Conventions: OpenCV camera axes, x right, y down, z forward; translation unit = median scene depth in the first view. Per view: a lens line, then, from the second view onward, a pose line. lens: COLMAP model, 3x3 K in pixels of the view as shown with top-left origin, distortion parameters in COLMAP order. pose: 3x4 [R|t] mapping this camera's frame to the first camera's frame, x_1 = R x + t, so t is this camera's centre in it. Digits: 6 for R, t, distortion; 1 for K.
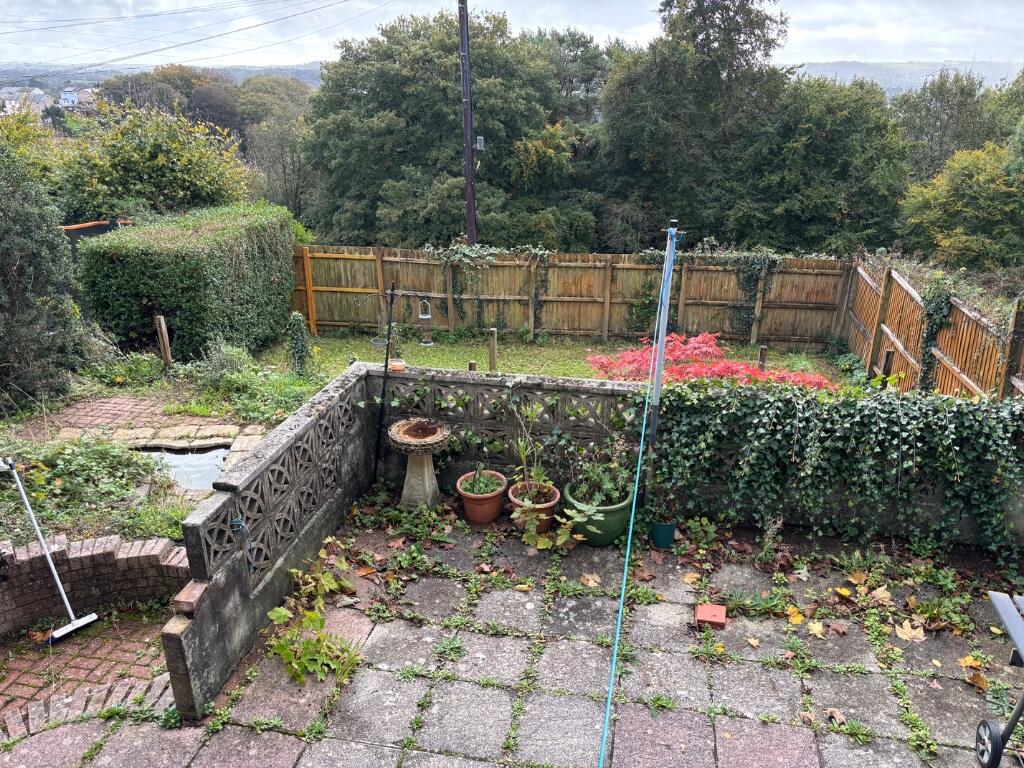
lens RADIAL K [[769.3, 0, 517.2], [0, 769.3, 391.9], [0, 0, 1]] dist [0.054185, -0.038952]
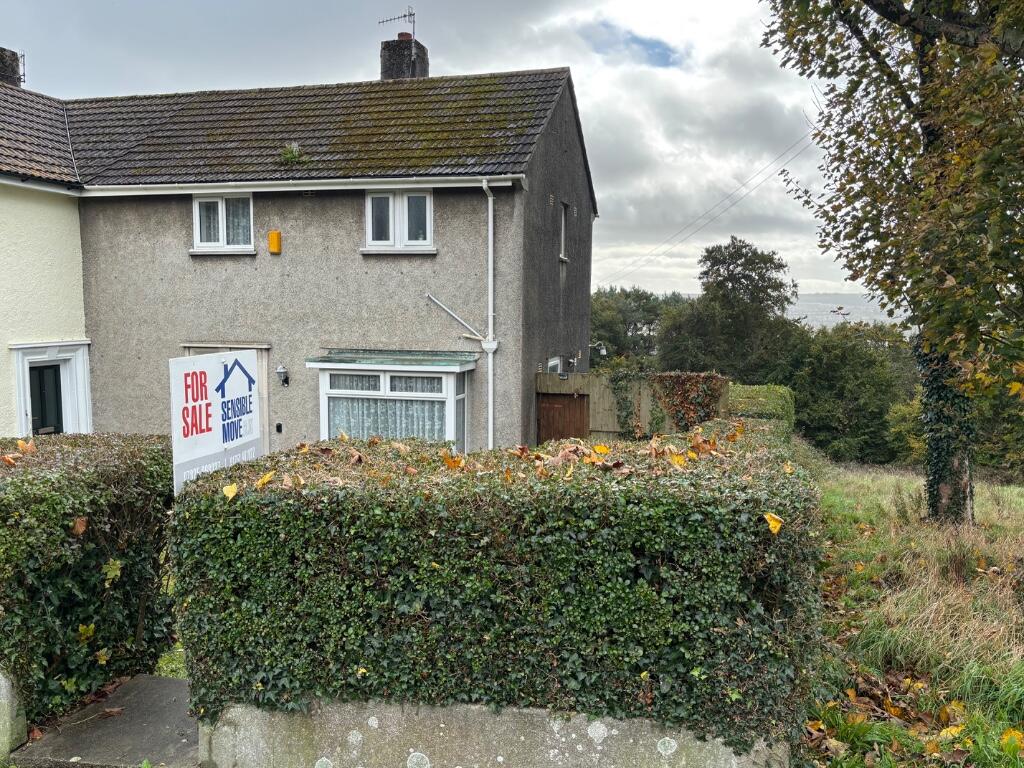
lens RADIAL K [[856.8, 0, 510.3], [0, 856.8, 387.2], [0, 0, 1]] dist [-0.000944, -0.003171]
pose [[0.994760, 0.009391, -0.101807, 0.033422], [-0.038166, 0.957899, -0.284557, 0.397253], [0.094848, 0.286951, 0.953238, -1.231533]]
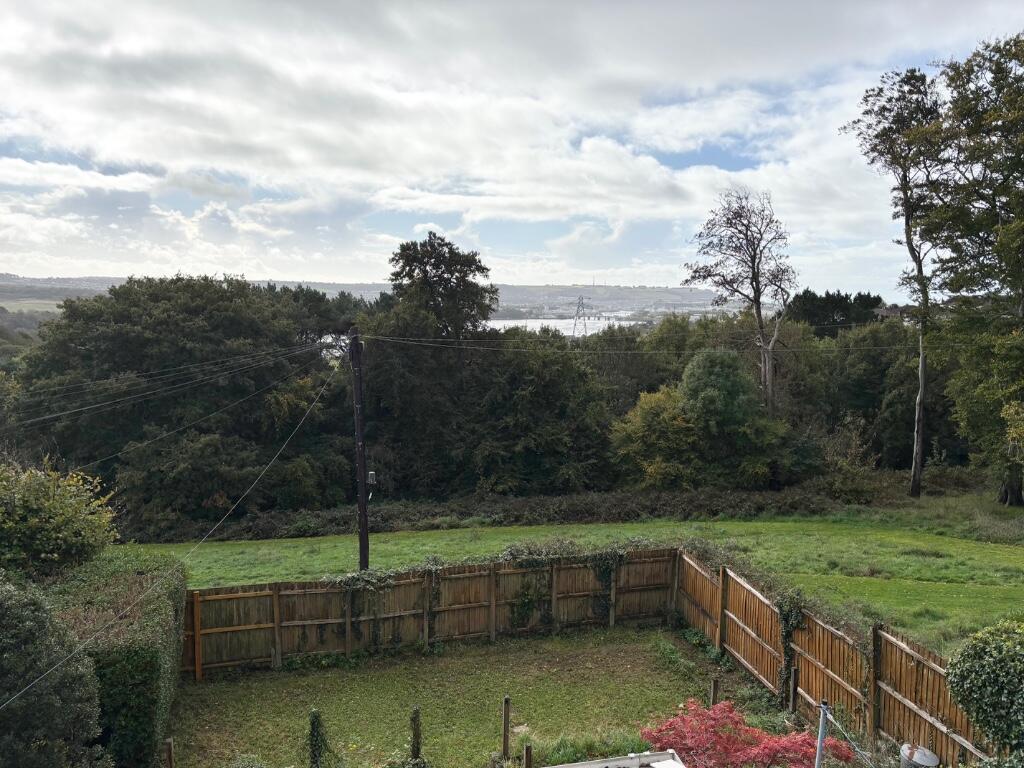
lens RADIAL K [[769.3, 0, 516.7], [0, 769.3, 392.0], [0, 0, 1]] dist [0.054185, -0.038952]
pose [[0.925315, -0.035712, 0.377514, -0.248482], [0.132572, 0.963197, -0.233829, -0.139656], [-0.355270, 0.266413, 0.895995, -0.095669]]
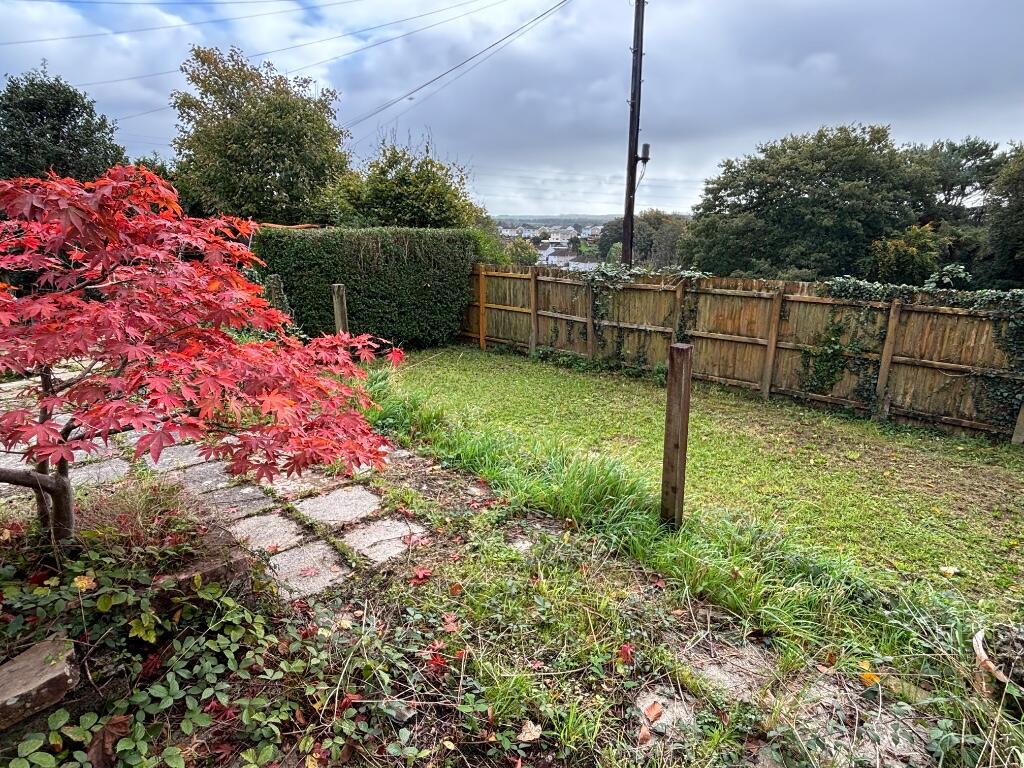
lens RADIAL K [[576.8, 0, 501.4], [0, 576.8, 390.6], [0, 0, 1]] dist [-0.011660, -0.001849]
pose [[0.801482, 0.159509, -0.576354, 0.221095], [-0.213135, 0.976675, -0.026087, -0.004124], [0.558749, 0.143749, 0.816784, 0.383883]]
